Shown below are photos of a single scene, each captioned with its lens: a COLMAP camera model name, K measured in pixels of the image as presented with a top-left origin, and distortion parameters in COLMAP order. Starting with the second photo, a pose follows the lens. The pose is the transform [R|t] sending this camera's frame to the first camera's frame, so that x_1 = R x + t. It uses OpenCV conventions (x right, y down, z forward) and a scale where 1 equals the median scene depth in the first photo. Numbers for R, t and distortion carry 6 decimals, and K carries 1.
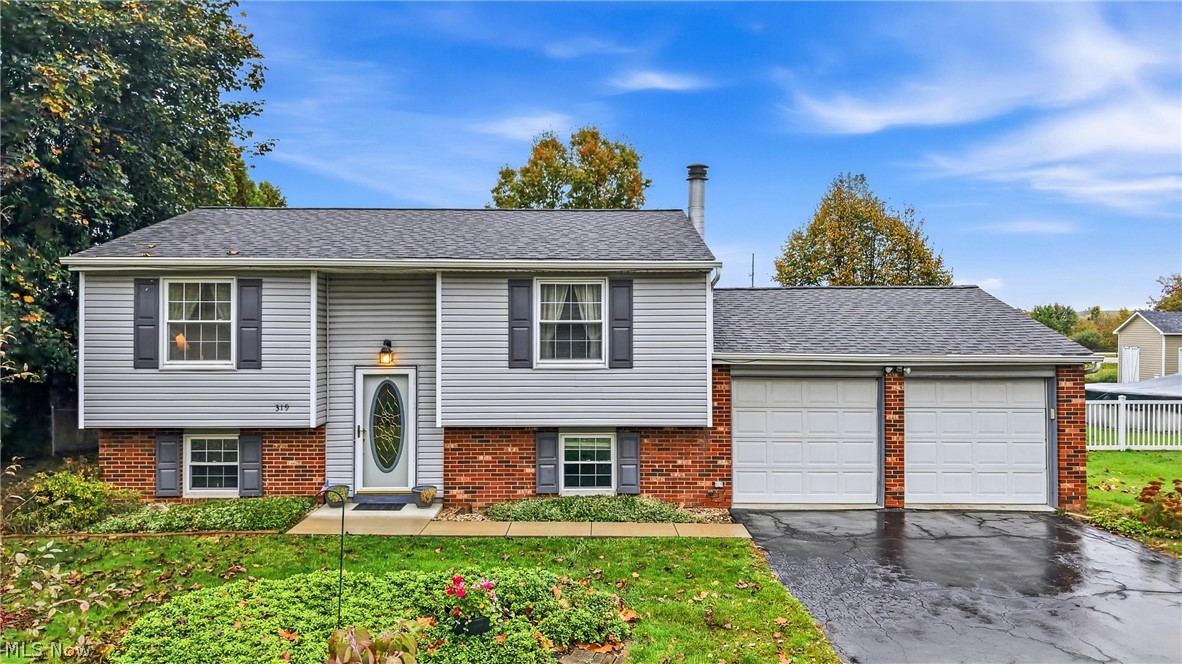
lens RADIAL K [[768.1, 0, 591.0], [0, 768.1, 332.0], [0, 0, 1]] dist [0.035458, -0.004137]
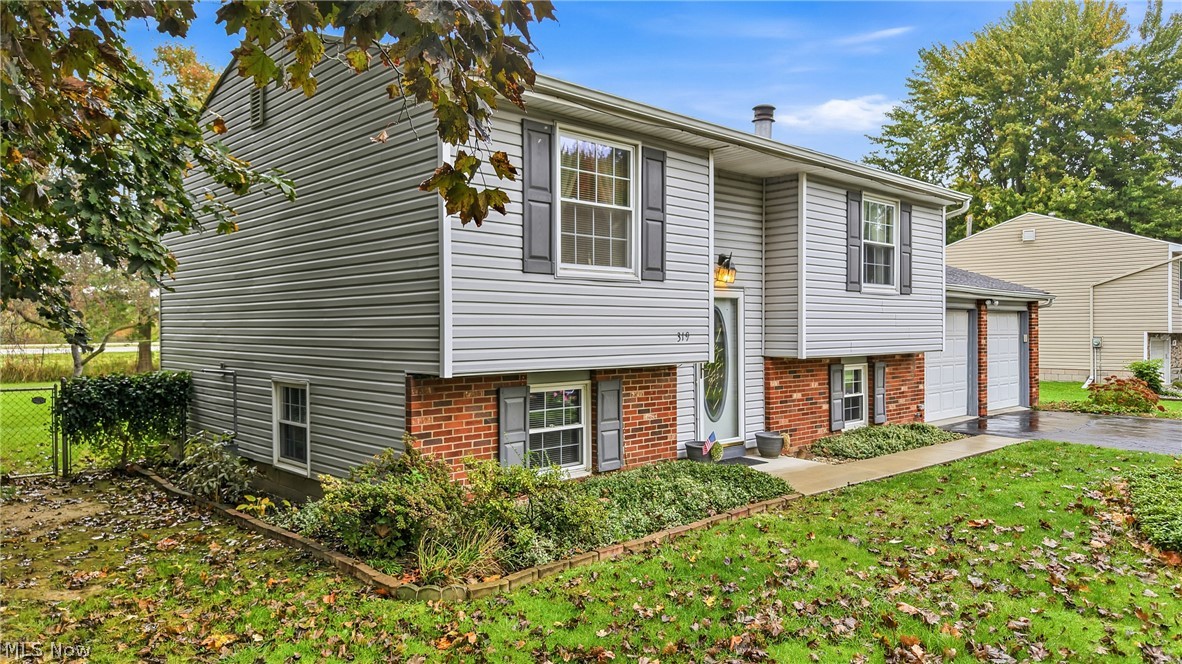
lens RADIAL K [[811.0, 0, 591.0], [0, 811.0, 332.0], [0, 0, 1]] dist [0.060103, -0.001836]
pose [[0.723492, -0.005789, 0.690308, -0.941792], [-0.000801, 0.999957, 0.009226, 0.083103], [-0.690332, -0.007227, 0.723456, 0.491969]]
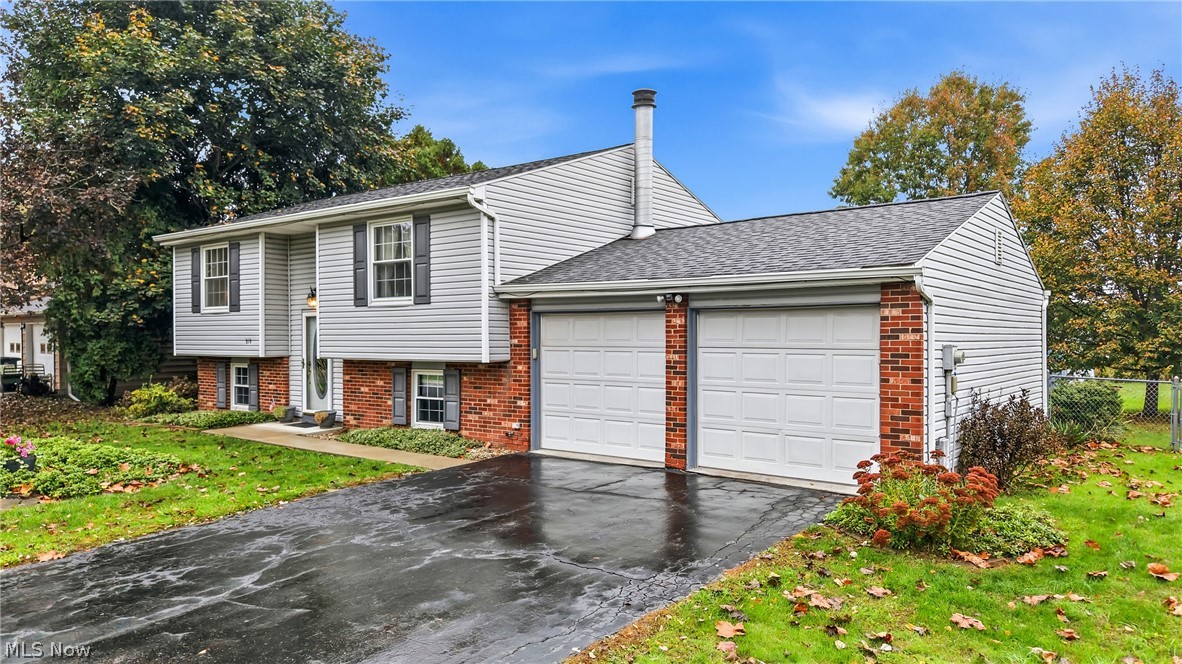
lens RADIAL K [[811.0, 0, 591.0], [0, 811.0, 332.0], [0, 0, 1]] dist [0.060103, -0.001836]
pose [[0.781449, -0.005255, -0.623947, 0.855090], [0.014203, 0.999855, 0.009368, 0.074293], [0.623807, -0.016182, 0.781411, 0.281071]]
